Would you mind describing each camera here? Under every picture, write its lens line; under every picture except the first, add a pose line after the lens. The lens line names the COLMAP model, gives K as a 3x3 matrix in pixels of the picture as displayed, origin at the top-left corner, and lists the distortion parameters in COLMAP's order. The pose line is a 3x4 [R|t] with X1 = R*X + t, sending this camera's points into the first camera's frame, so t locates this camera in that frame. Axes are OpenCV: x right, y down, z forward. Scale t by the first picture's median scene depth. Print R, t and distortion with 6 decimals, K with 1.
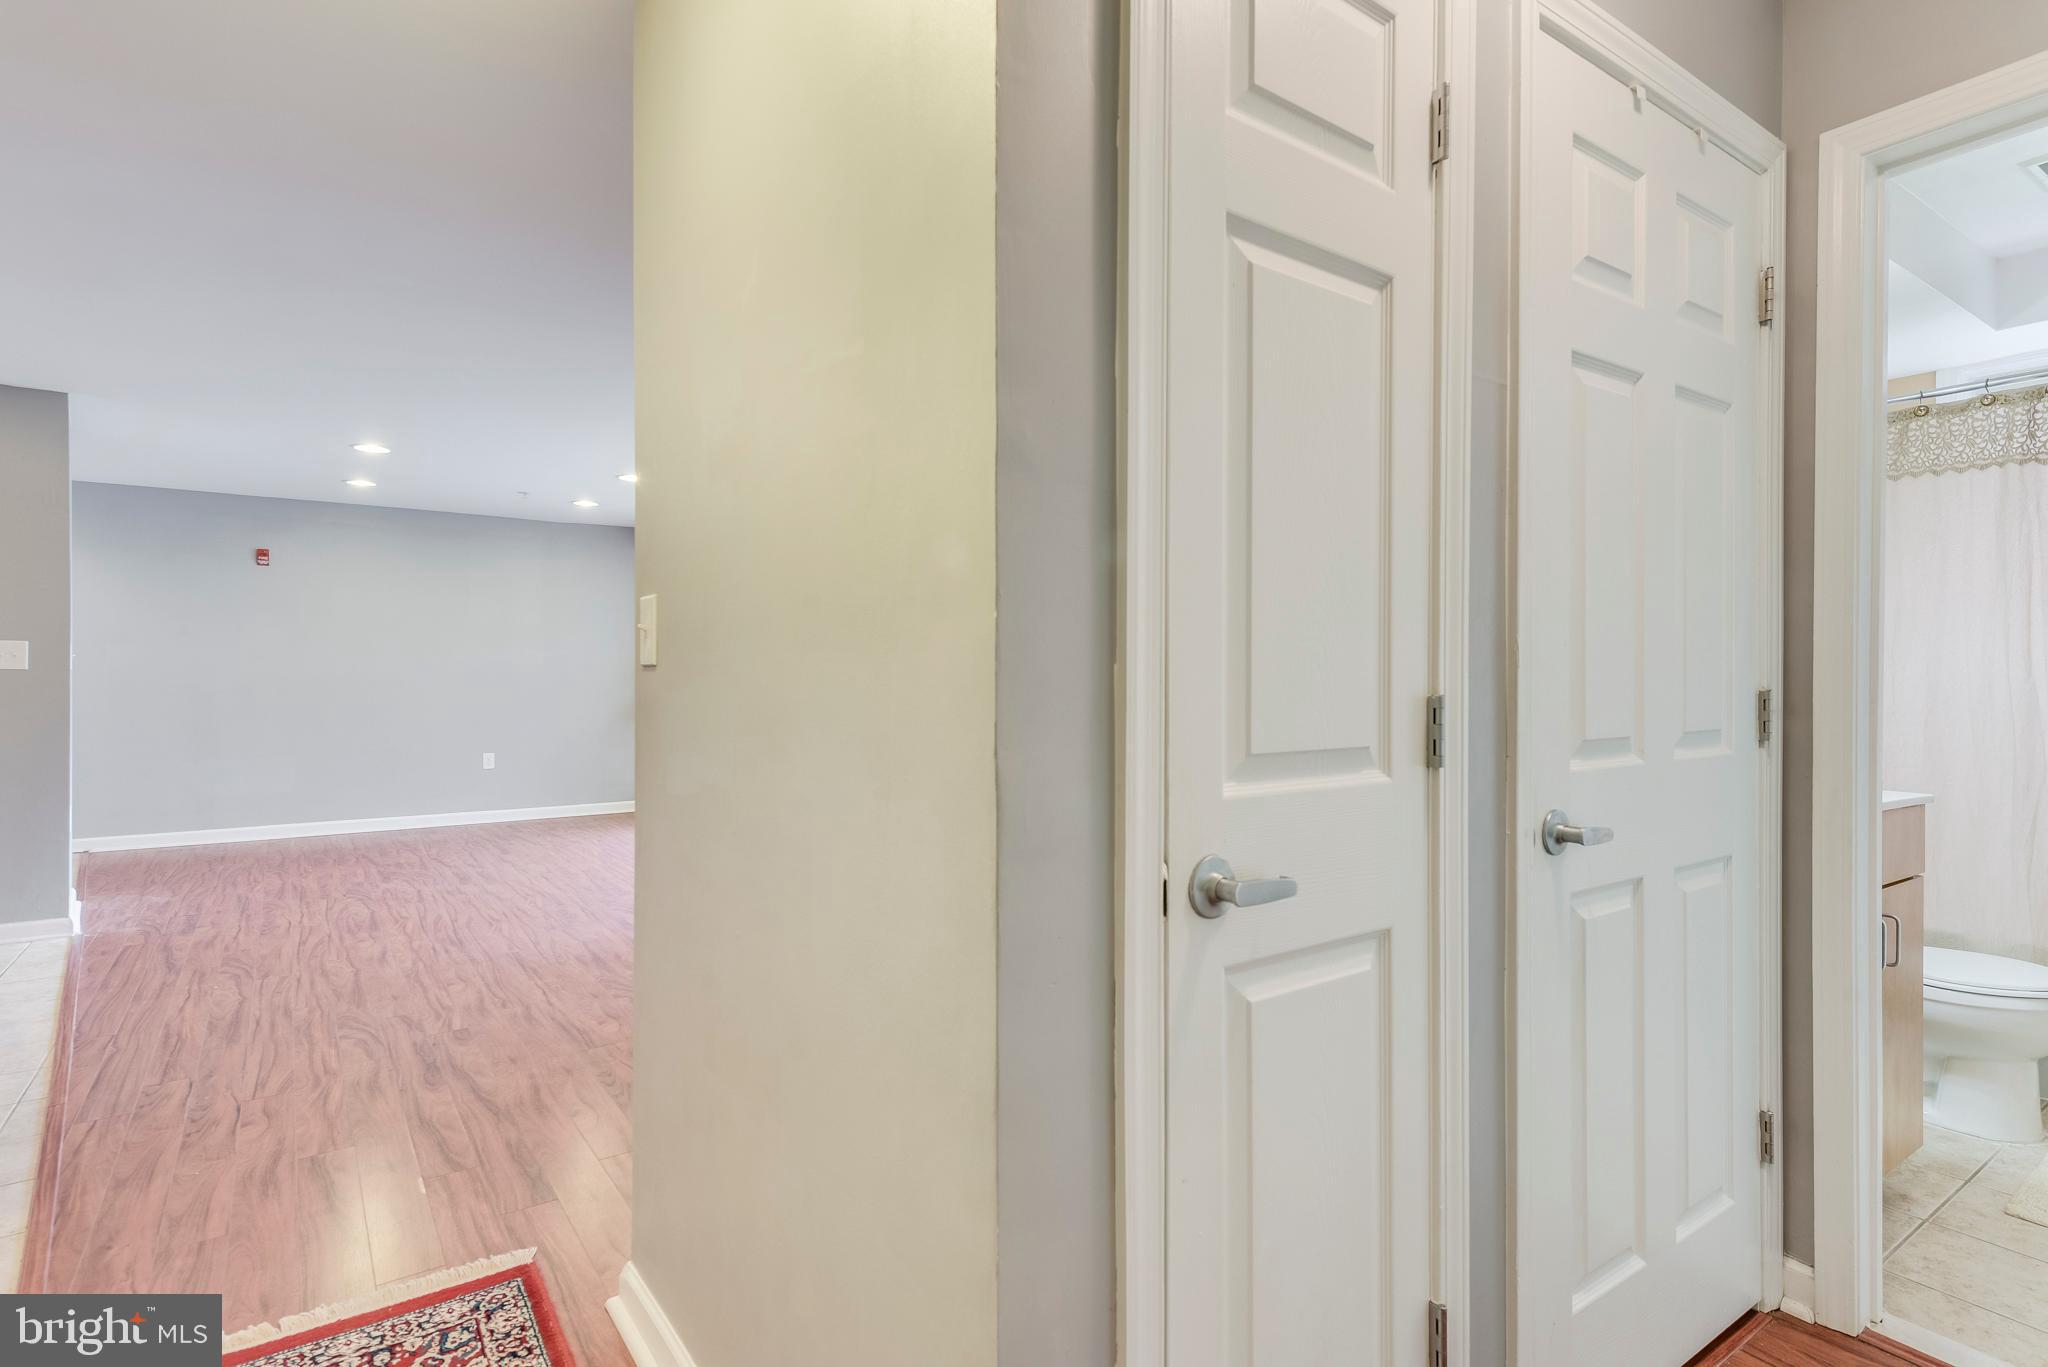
lens RADIAL K [[1039.3, 0, 1040.6], [0, 1039.3, 684.4], [0, 0, 1]] dist [0.010389, -0.001743]
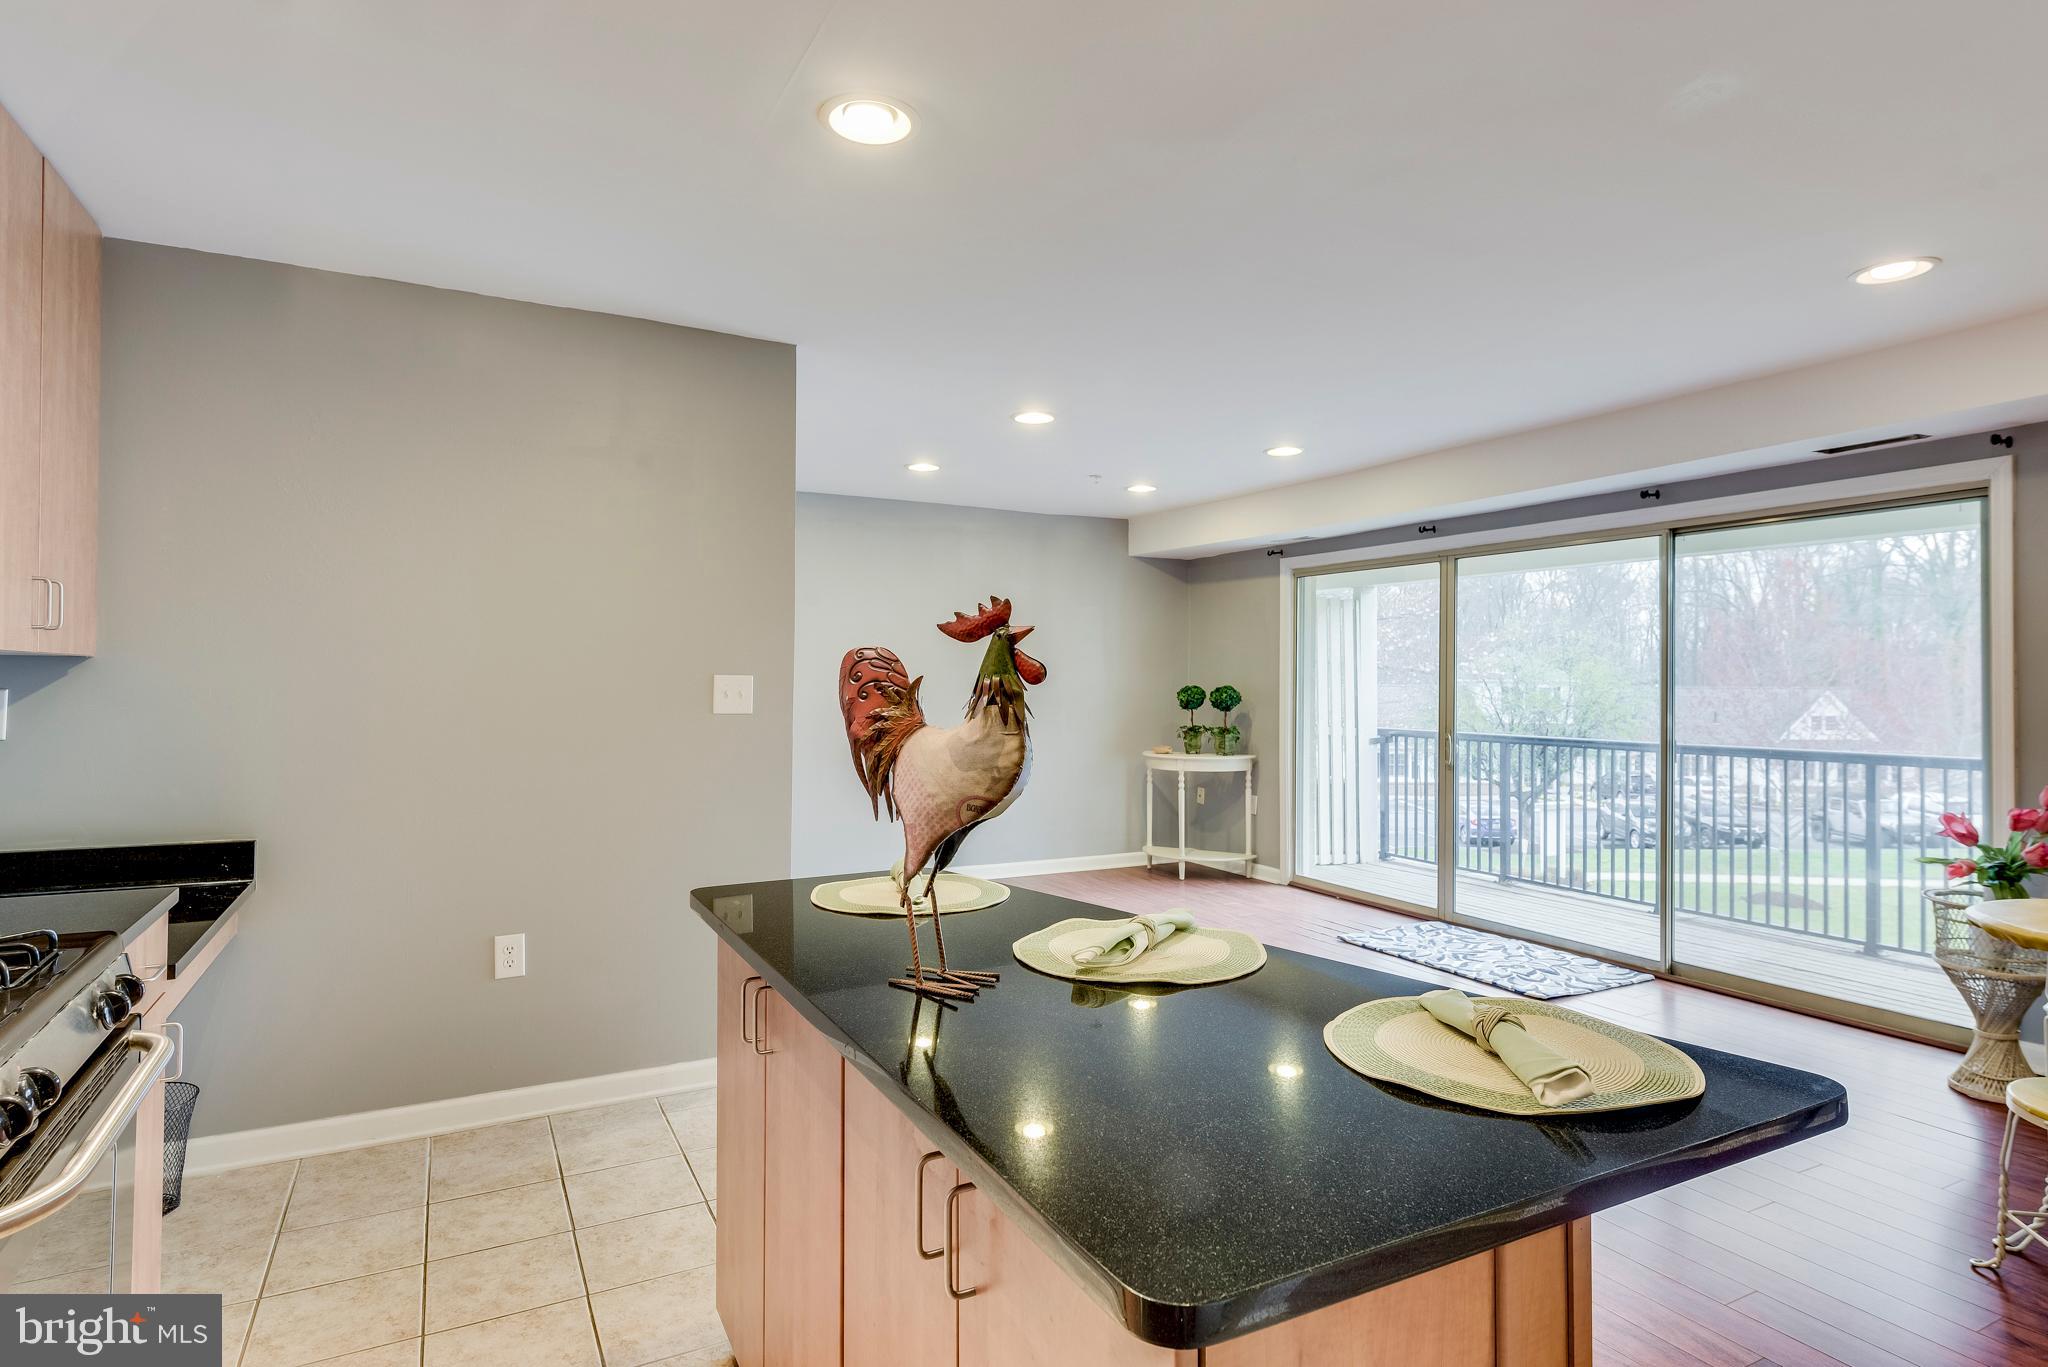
lens RADIAL K [[1084.3, 0, 1040.9], [0, 1084.3, 667.2], [0, 0, 1]] dist [0.025624, -0.009260]
pose [[0.992460, 0.003932, -0.122510, -0.894060], [-0.006142, 0.999825, -0.017672, -0.046543], [0.122419, 0.018291, 0.992310, 0.343491]]
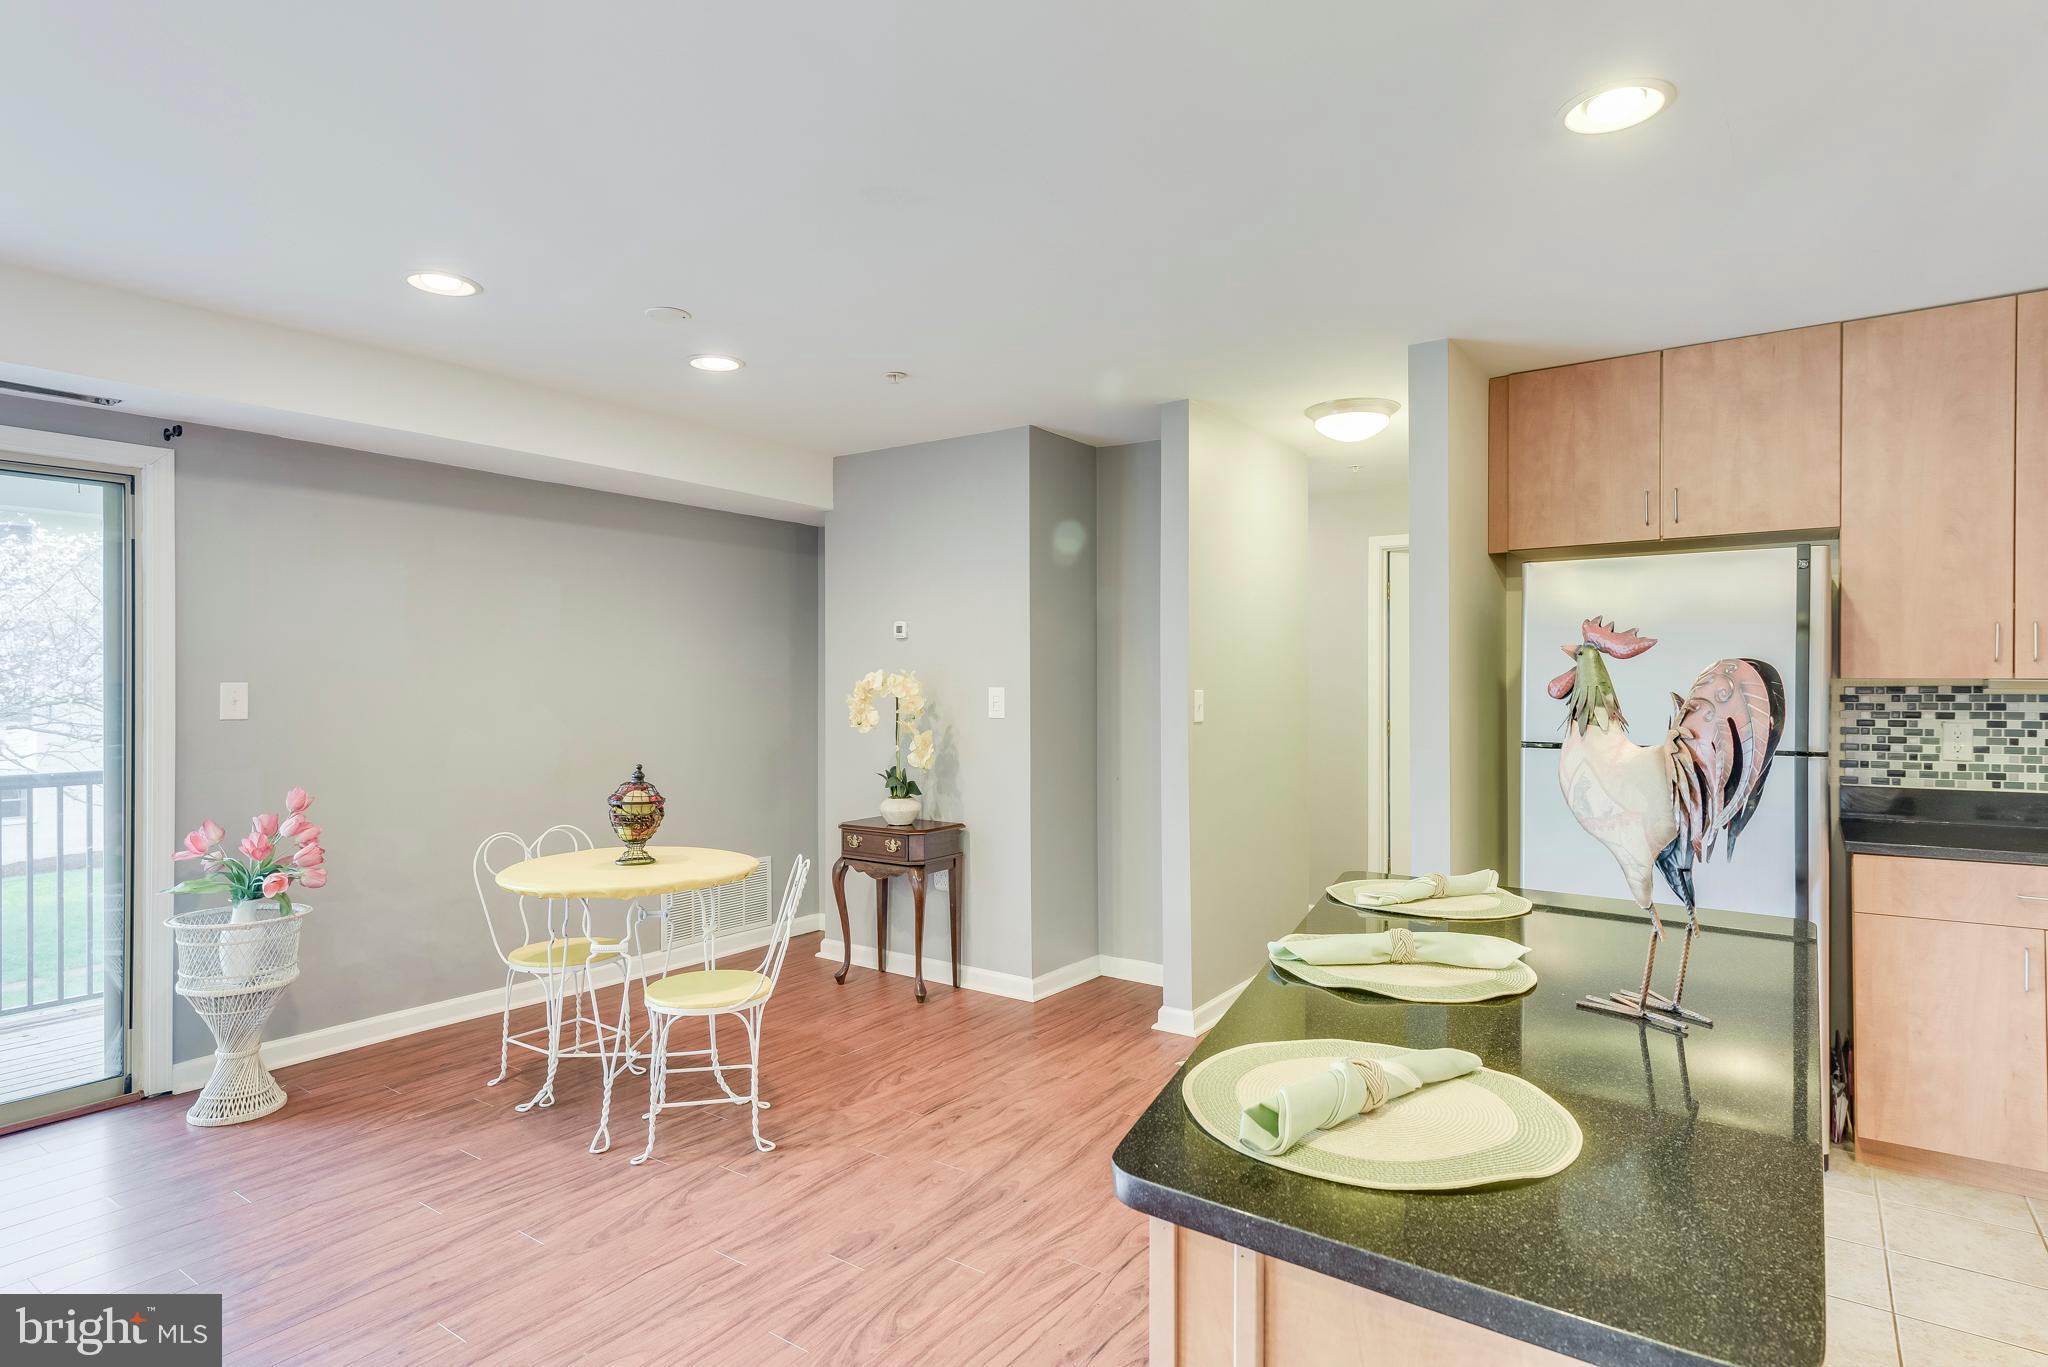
lens RADIAL K [[1084.3, 0, 1033.2], [0, 1084.3, 685.5], [0, 0, 1]] dist [0.025624, -0.009260]
pose [[-0.324286, 0.001008, 0.945958, -1.316188], [0.005995, 0.999982, 0.000989, -0.057080], [-0.945940, 0.005992, -0.324286, 1.125618]]
